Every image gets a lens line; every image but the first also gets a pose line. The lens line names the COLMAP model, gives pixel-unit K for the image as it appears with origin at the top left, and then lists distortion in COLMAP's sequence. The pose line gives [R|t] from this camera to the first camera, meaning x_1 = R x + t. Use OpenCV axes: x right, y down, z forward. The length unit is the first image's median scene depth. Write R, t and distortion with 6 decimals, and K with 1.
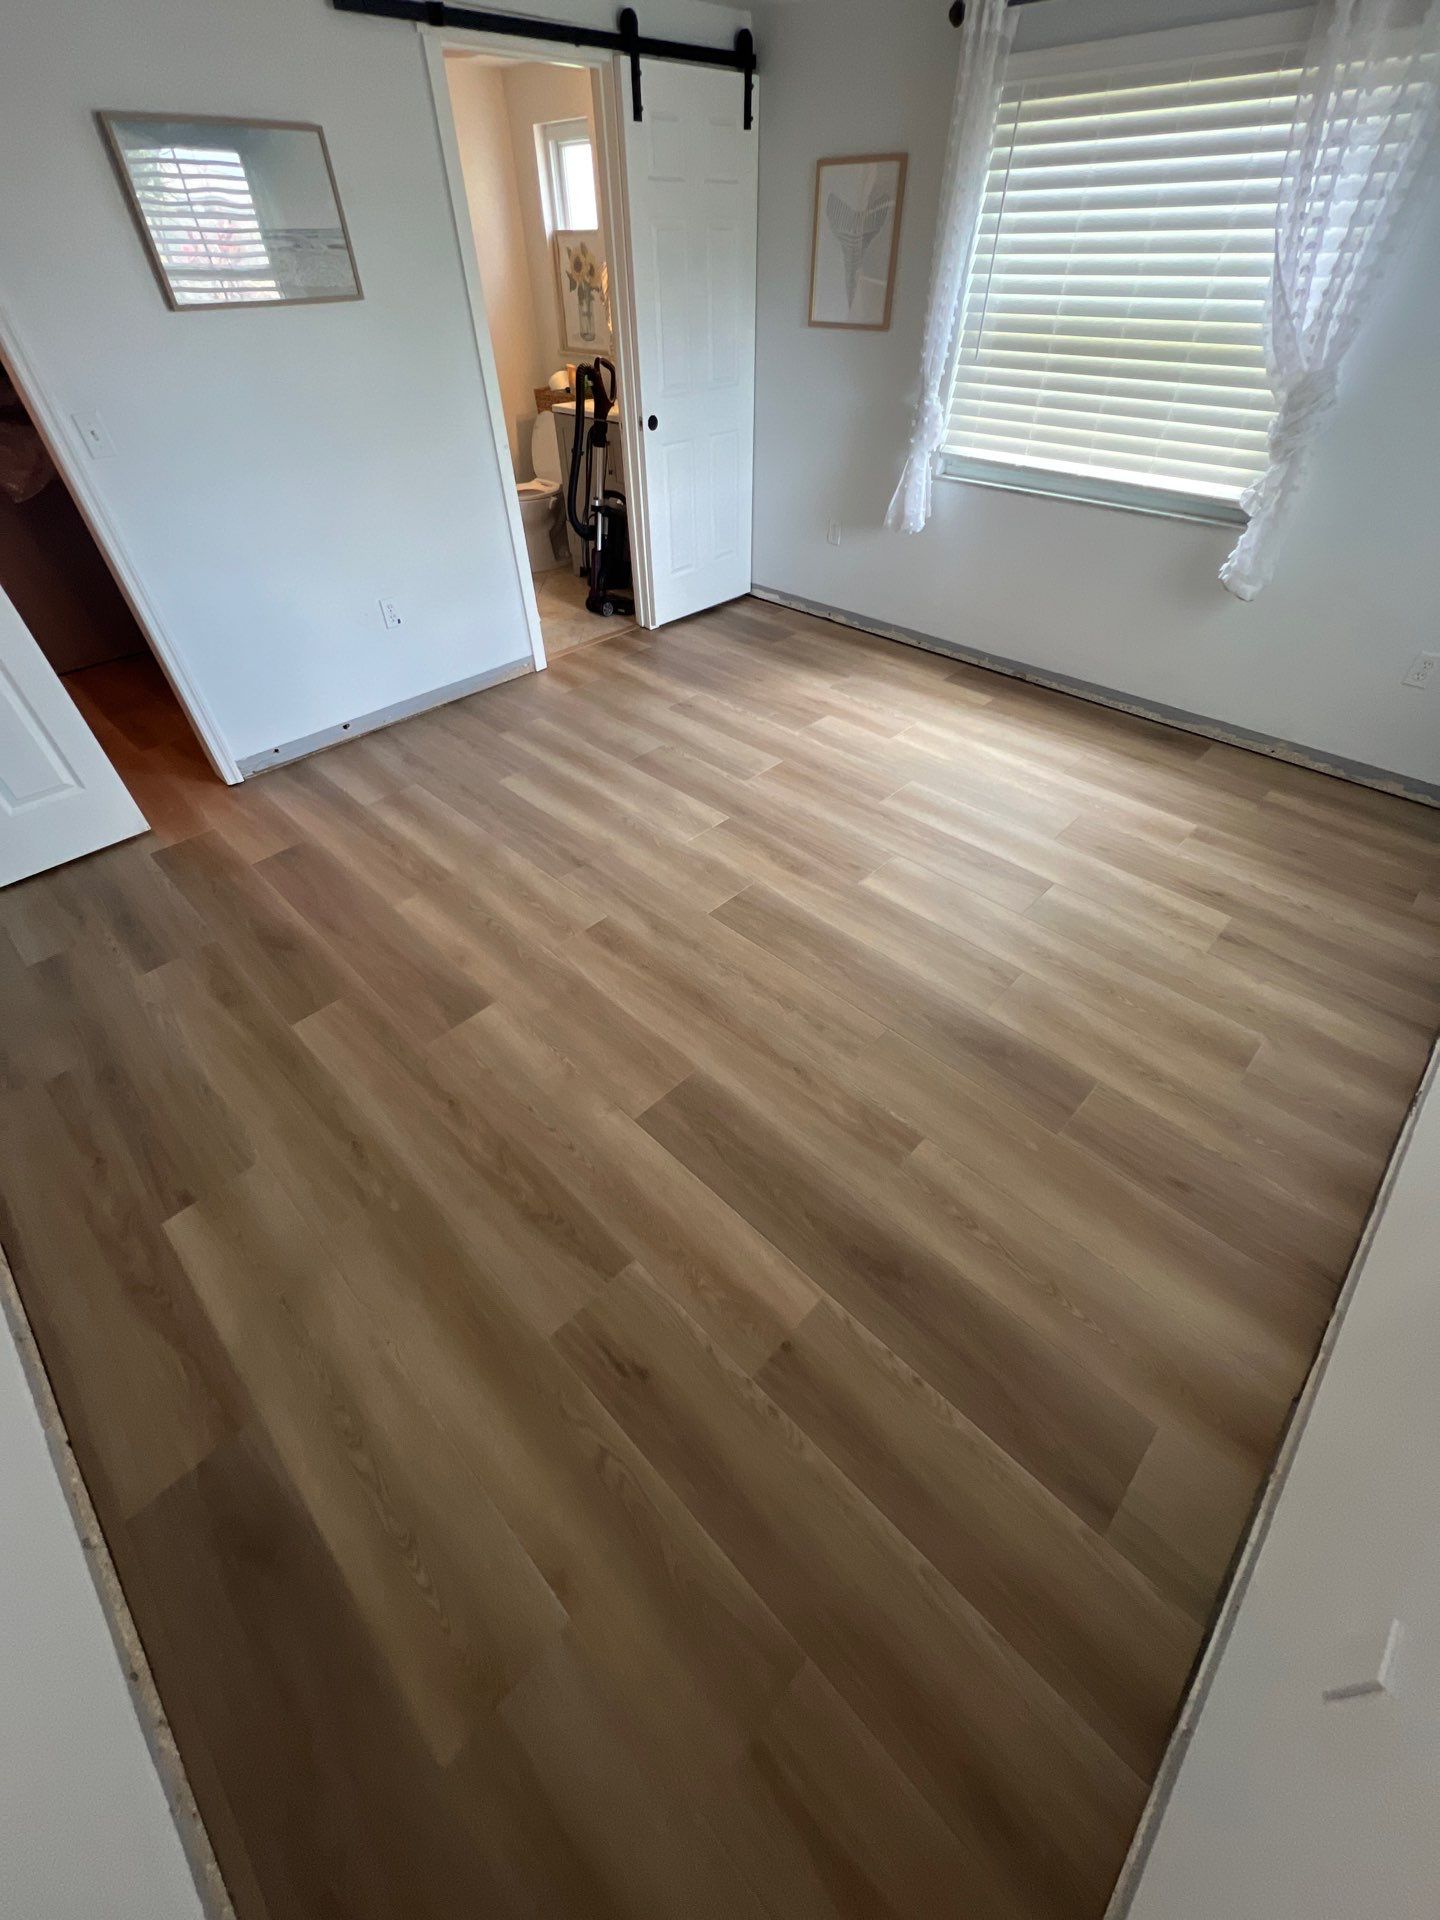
lens RADIAL K [[761.9, 0, 720.0], [0, 761.9, 960.0], [0, 0, 1]] dist [-0.001401, -0.000323]
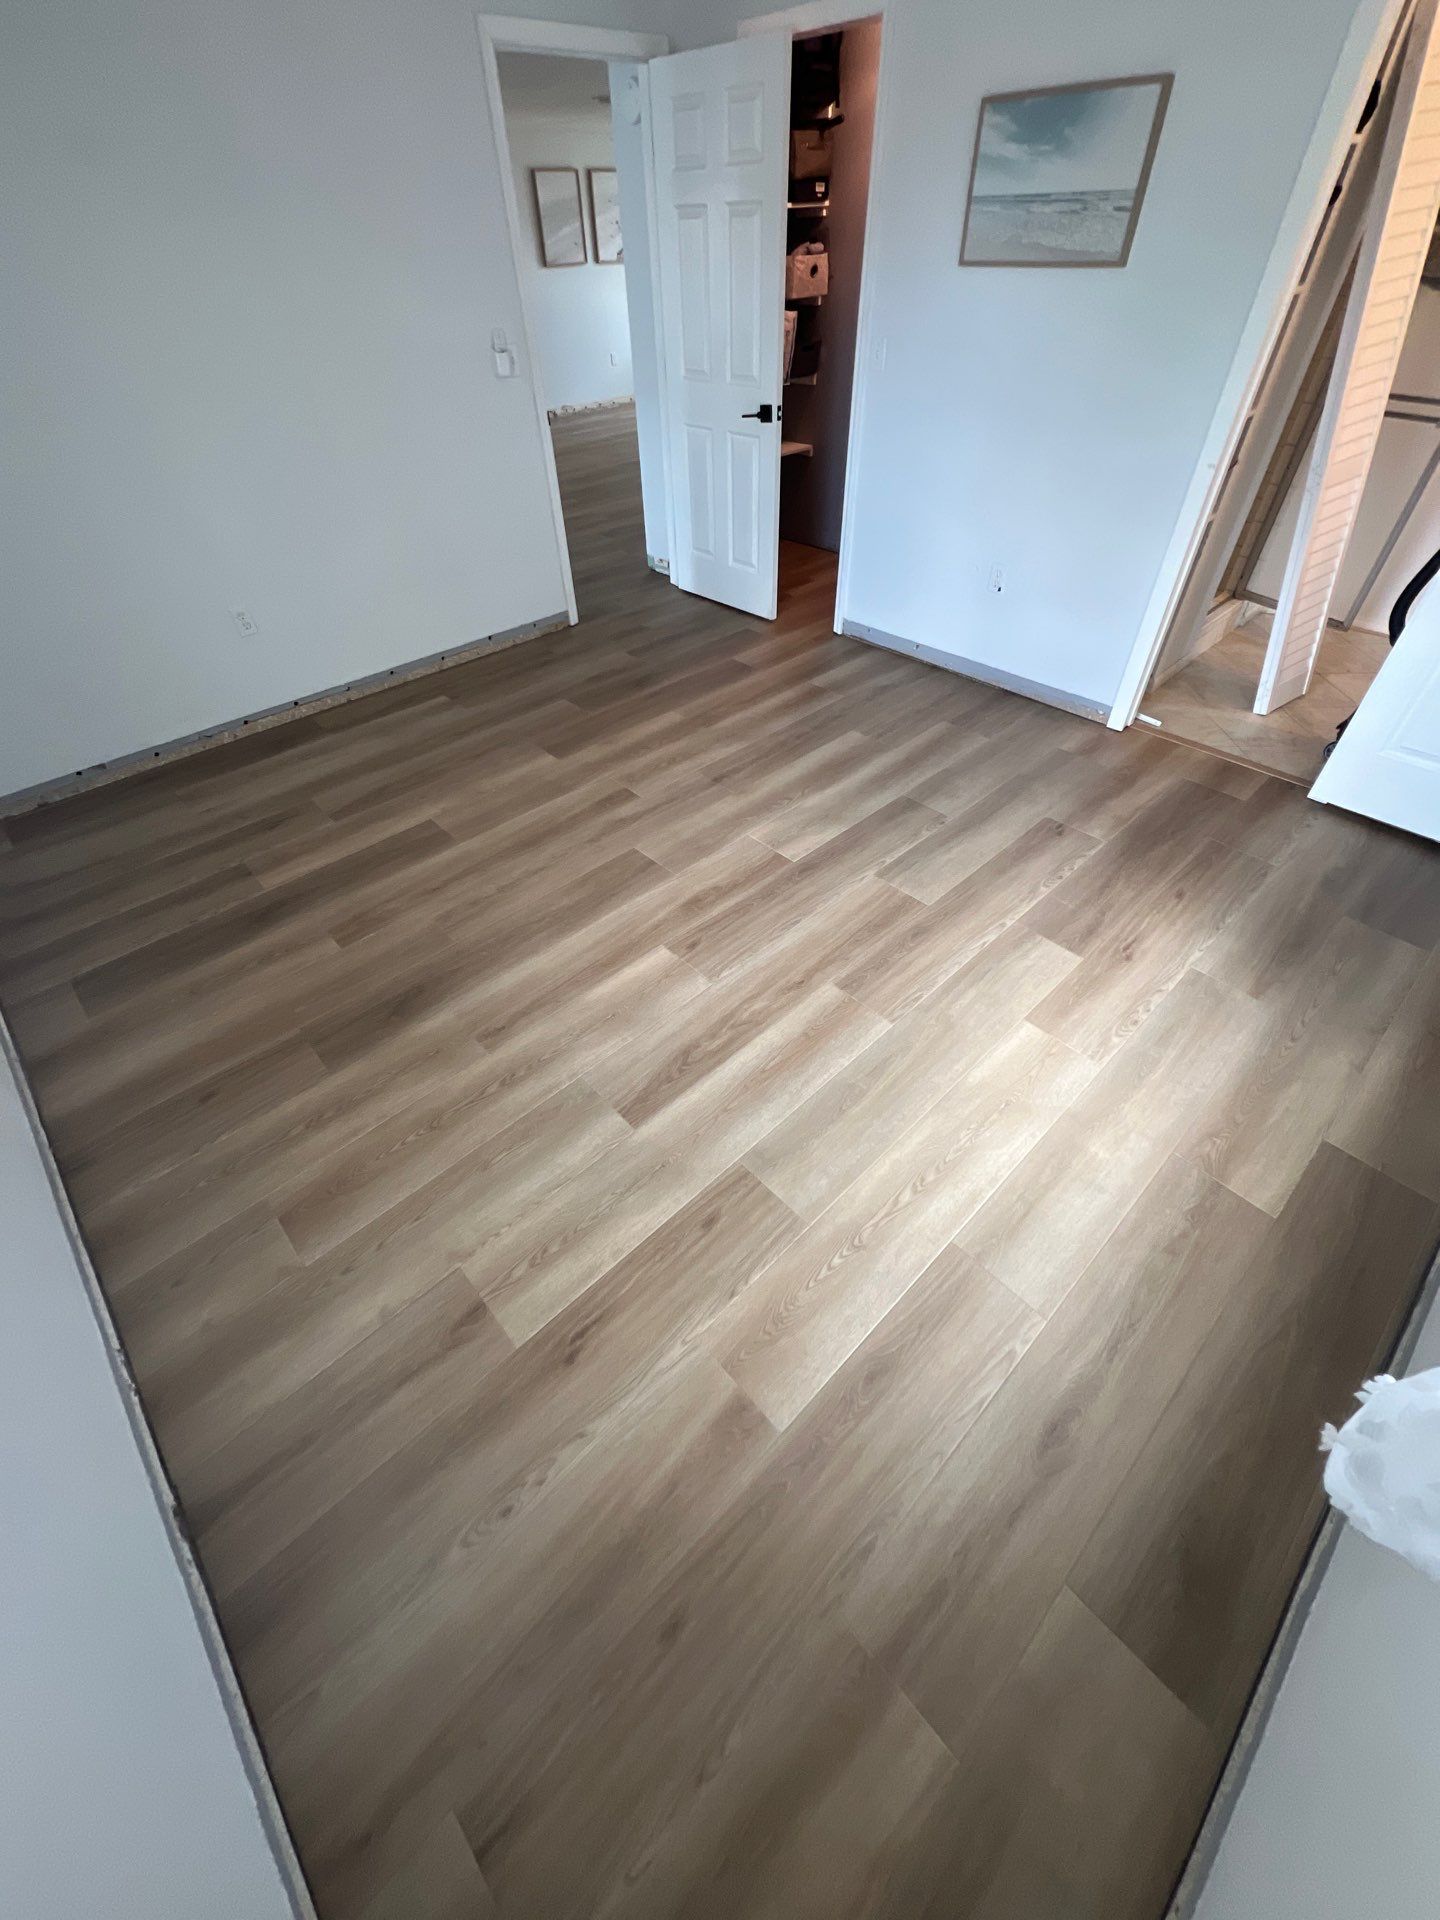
lens RADIAL K [[759.9, 0, 720.0], [0, 759.9, 960.0], [0, 0, 1]] dist [0.000865, 0.000061]
pose [[-0.041923, 0.707318, -0.705651, 0.853591], [-0.669603, 0.504296, 0.545268, -0.649103], [0.741535, 0.495366, 0.452481, 0.663988]]
